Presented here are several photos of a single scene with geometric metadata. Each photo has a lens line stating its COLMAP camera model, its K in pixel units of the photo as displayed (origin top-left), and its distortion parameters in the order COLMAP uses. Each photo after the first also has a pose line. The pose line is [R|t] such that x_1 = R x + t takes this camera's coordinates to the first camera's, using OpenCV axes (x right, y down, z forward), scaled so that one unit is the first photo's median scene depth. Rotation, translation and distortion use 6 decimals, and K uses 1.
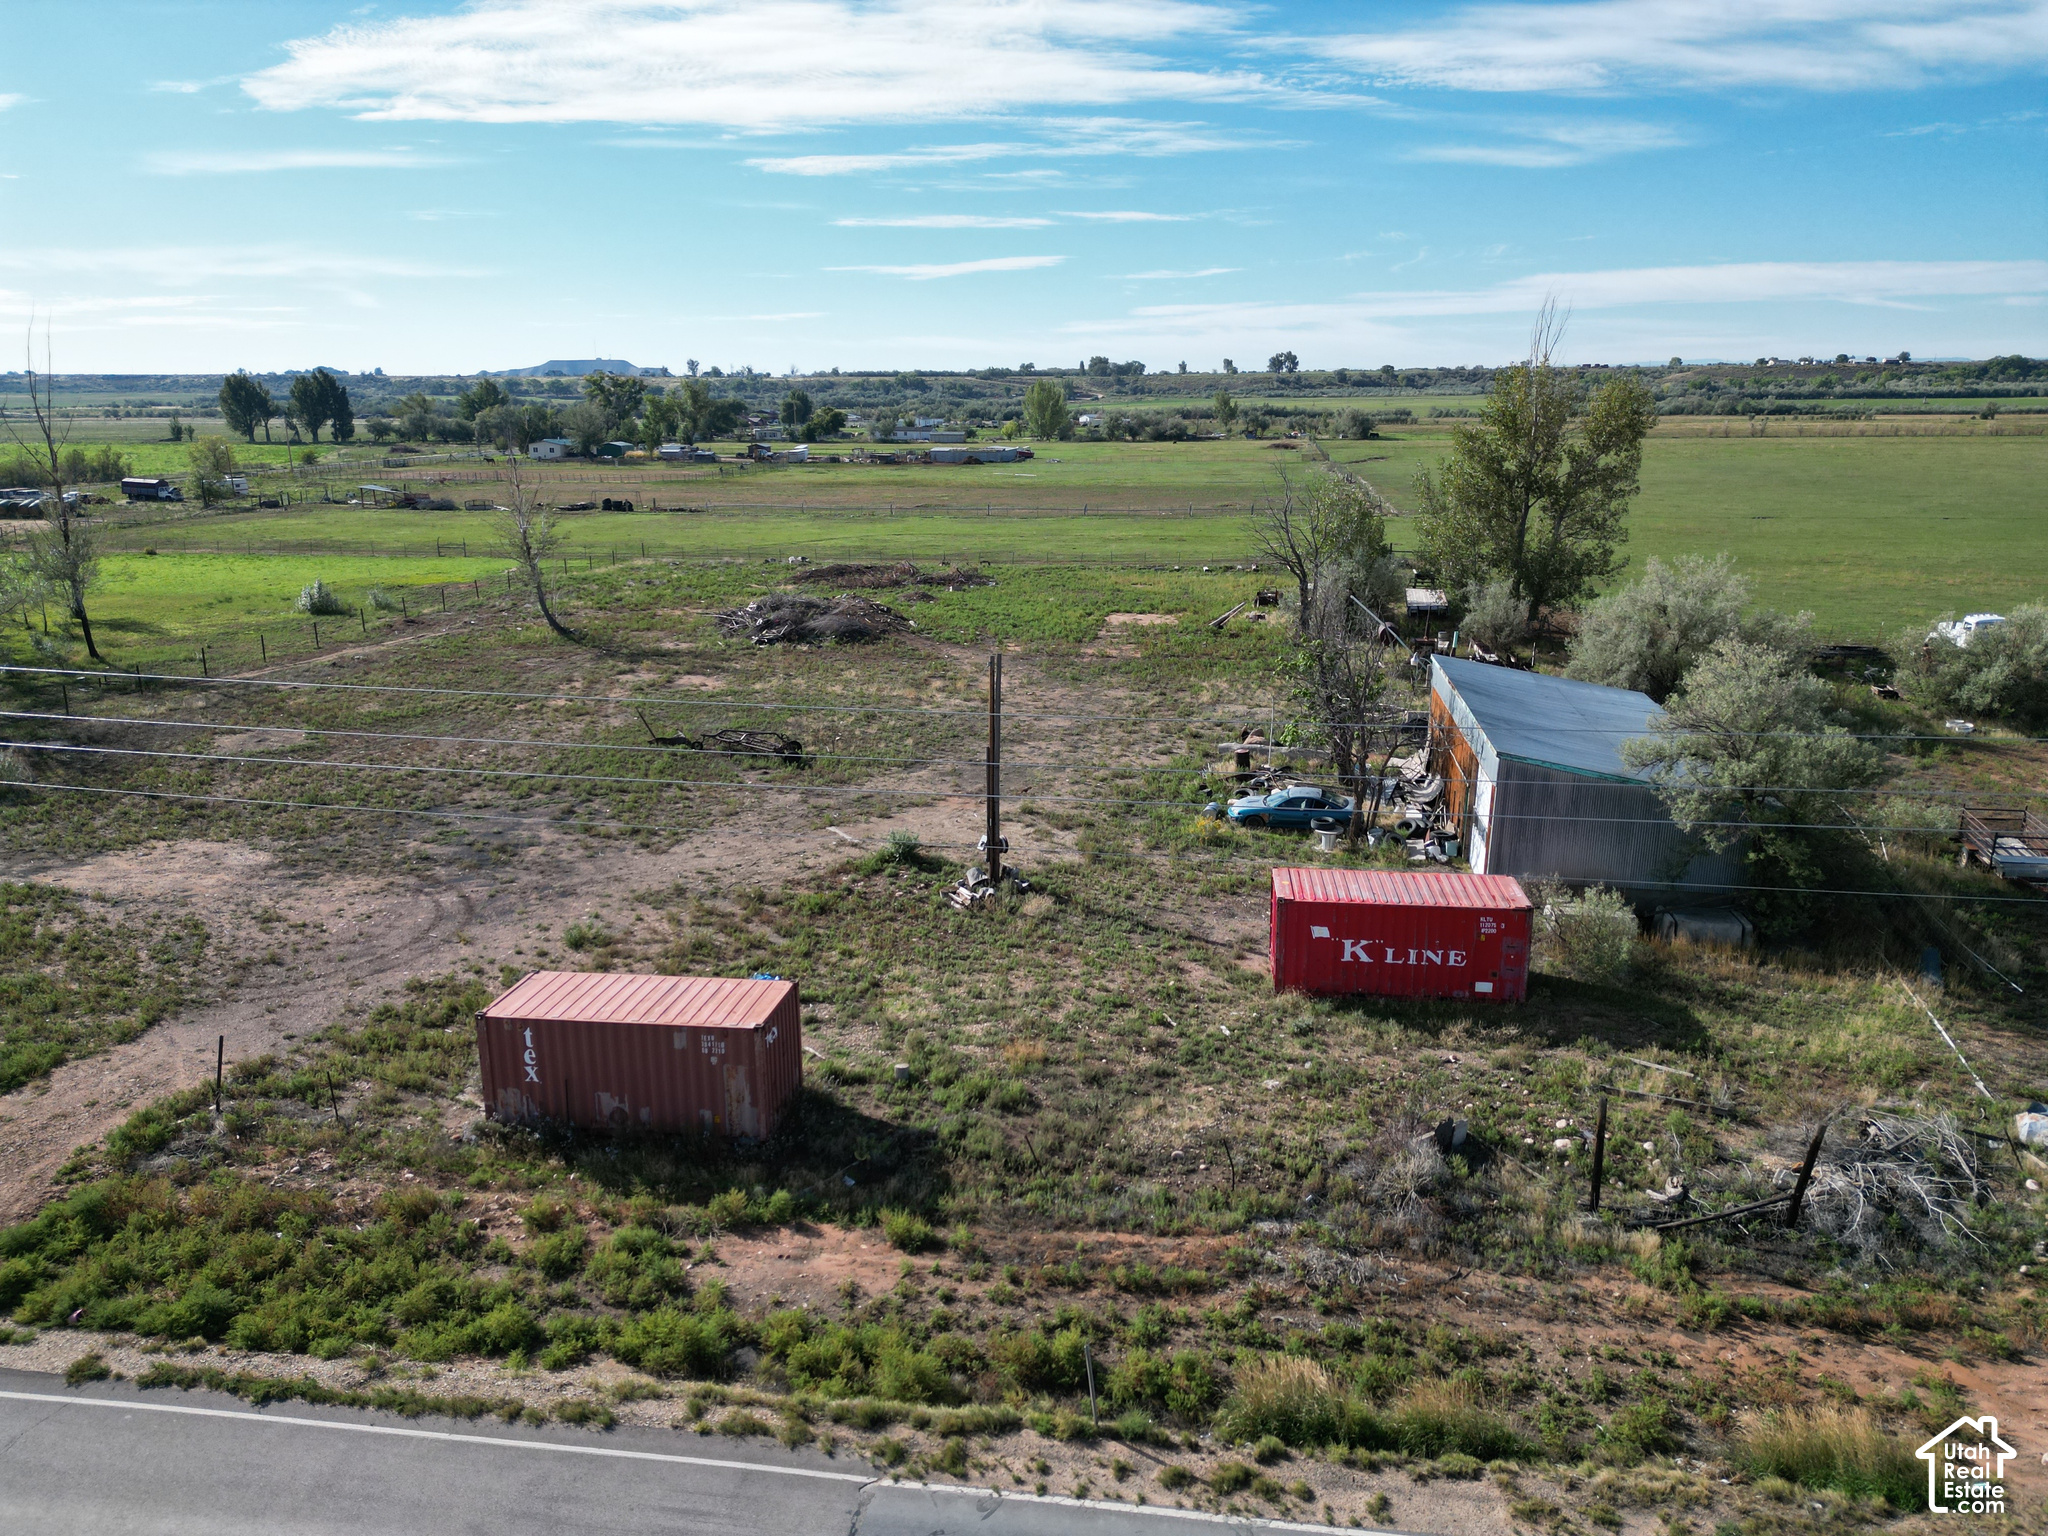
lens RADIAL K [[1398.4, 0, 1036.1], [0, 1398.4, 749.8], [0, 0, 1]] dist [0.072433, -0.059891]
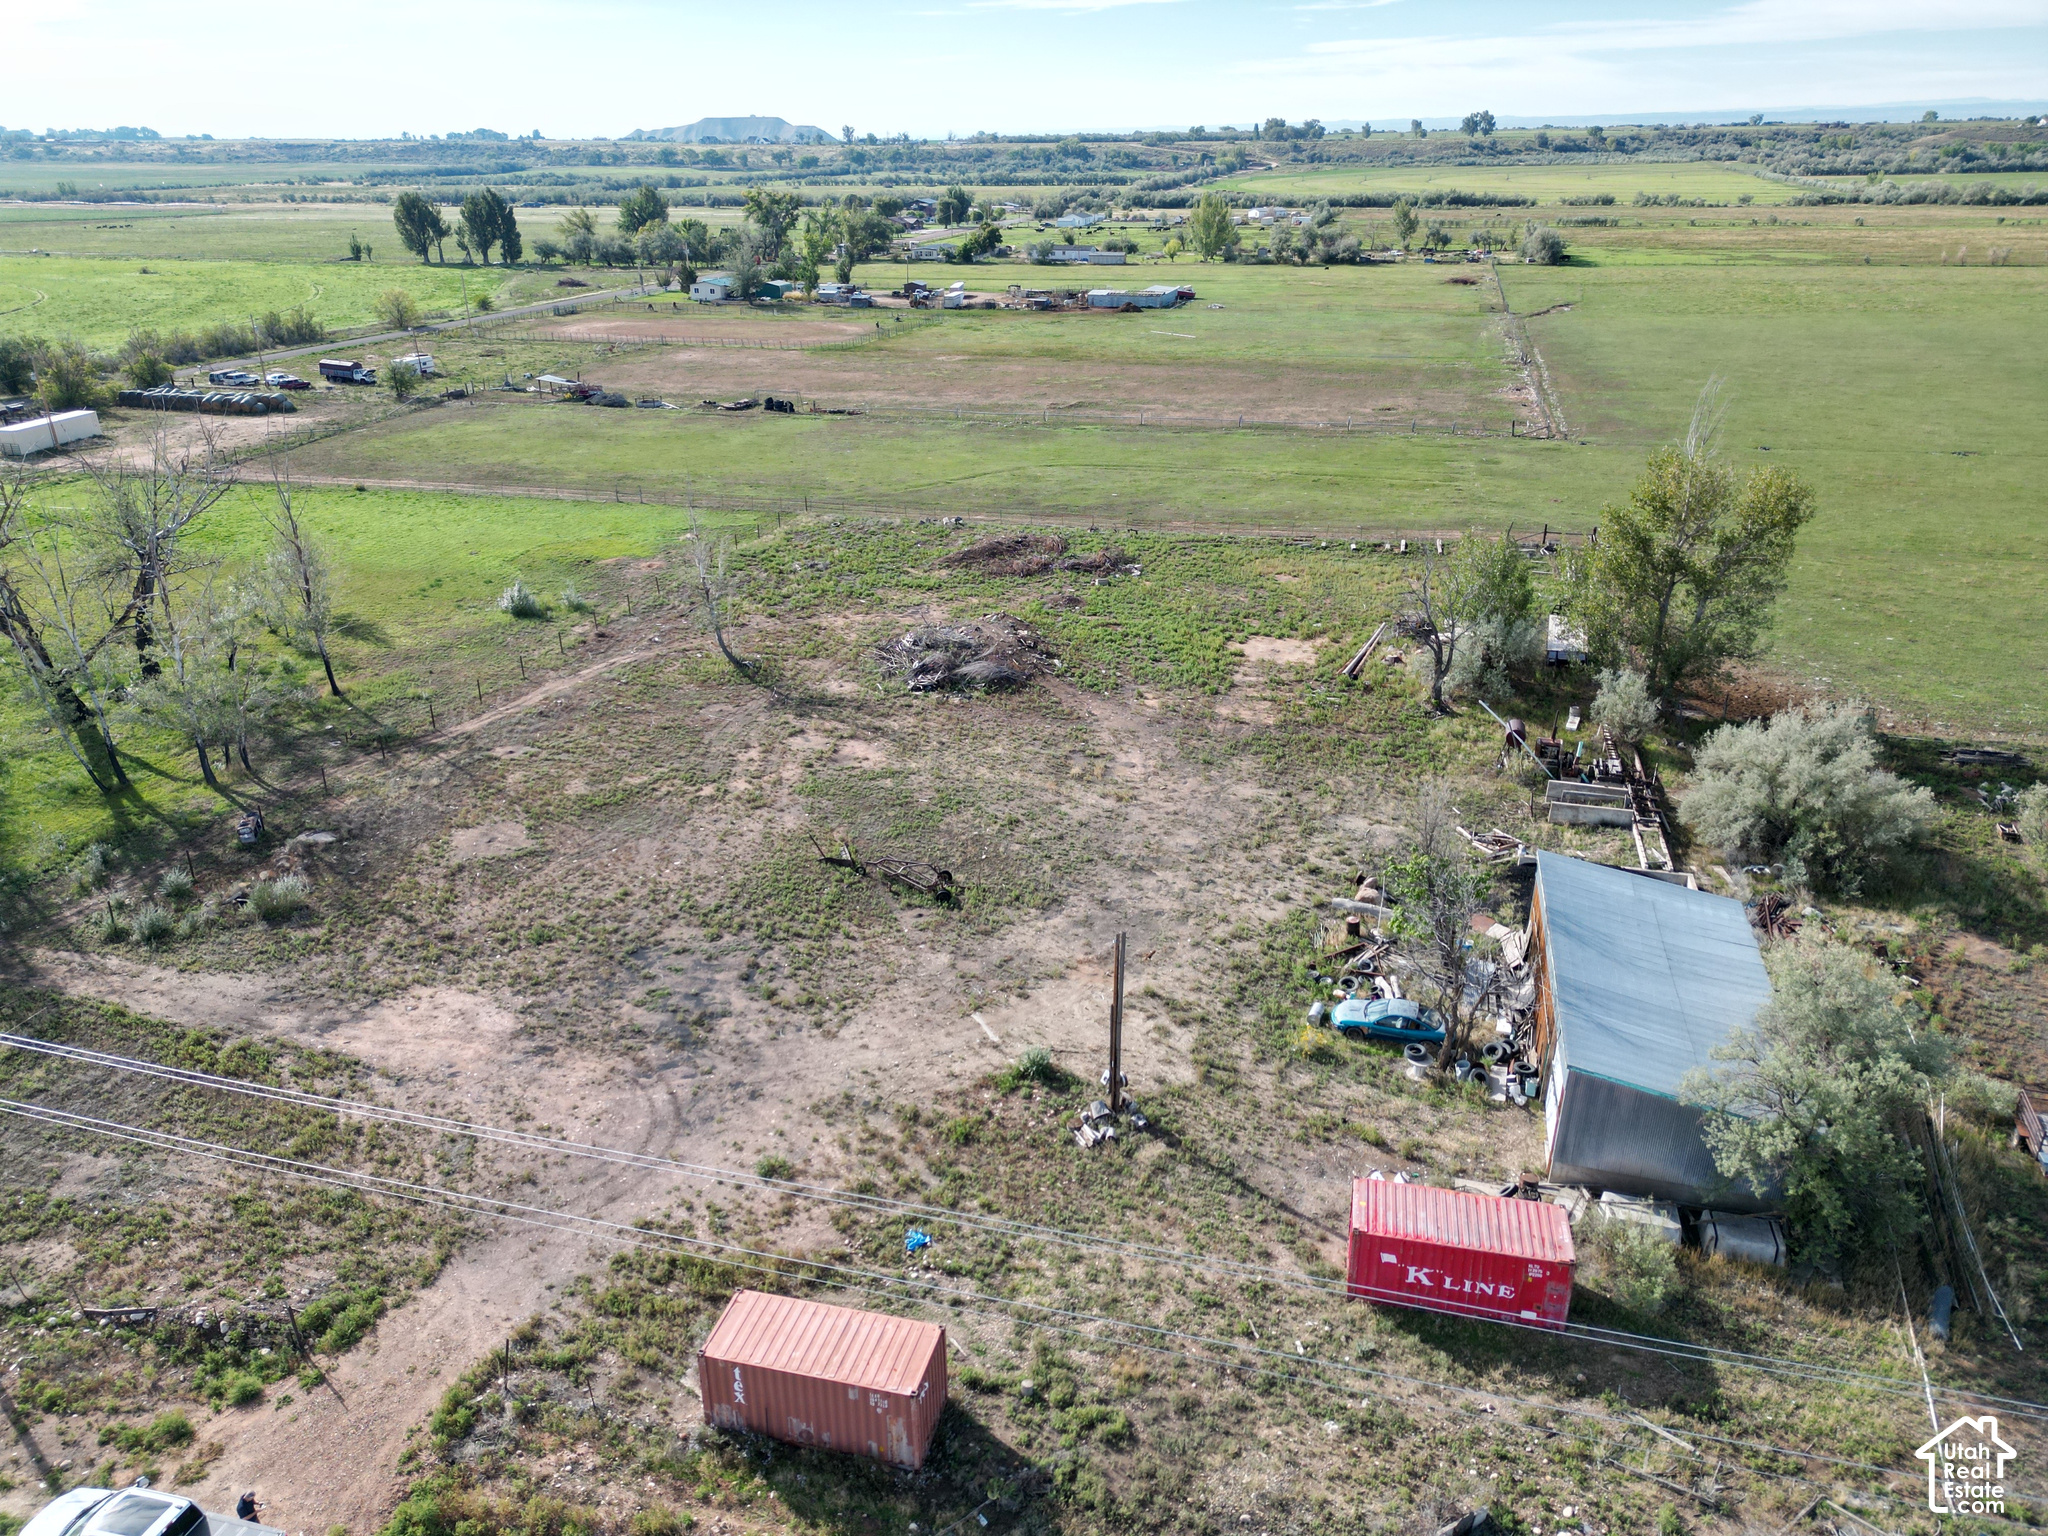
lens RADIAL K [[1398.4, 0, 1045.4], [0, 1398.4, 757.0], [0, 0, 1]] dist [0.072433, -0.059891]
pose [[0.994558, 0.039753, -0.096305, 0.010800], [-0.023281, 0.985771, 0.166476, -0.324270], [0.101552, -0.163328, 0.981331, -0.077987]]
